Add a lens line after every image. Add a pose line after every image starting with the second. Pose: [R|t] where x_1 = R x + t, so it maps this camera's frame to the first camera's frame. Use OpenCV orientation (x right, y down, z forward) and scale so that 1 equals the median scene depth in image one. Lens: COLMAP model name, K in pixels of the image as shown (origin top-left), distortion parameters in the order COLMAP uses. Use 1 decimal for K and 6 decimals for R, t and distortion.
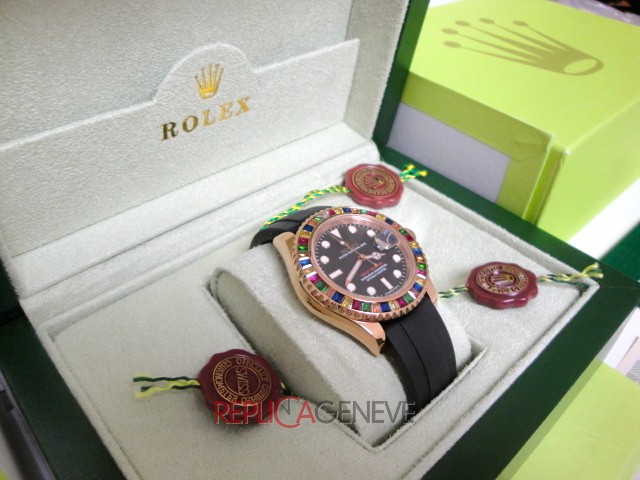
lens RADIAL K [[525.1, 0, 318.8], [0, 525.1, 235.0], [0, 0, 1]] dist [-0.158782, 0.106547]
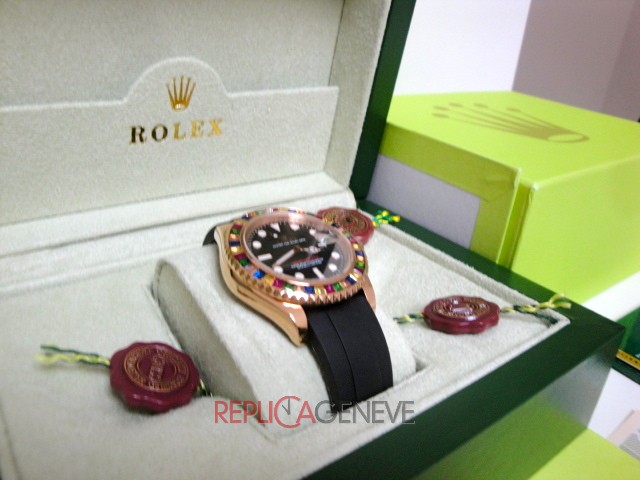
lens RADIAL K [[525.1, 0, 318.8], [0, 525.1, 235.0], [0, 0, 1]] dist [-0.158782, 0.106547]
pose [[0.995073, 0.068891, -0.071304, 0.176535], [-0.084977, 0.963104, -0.255363, 0.243893], [0.051081, 0.260164, 0.964212, 0.063917]]
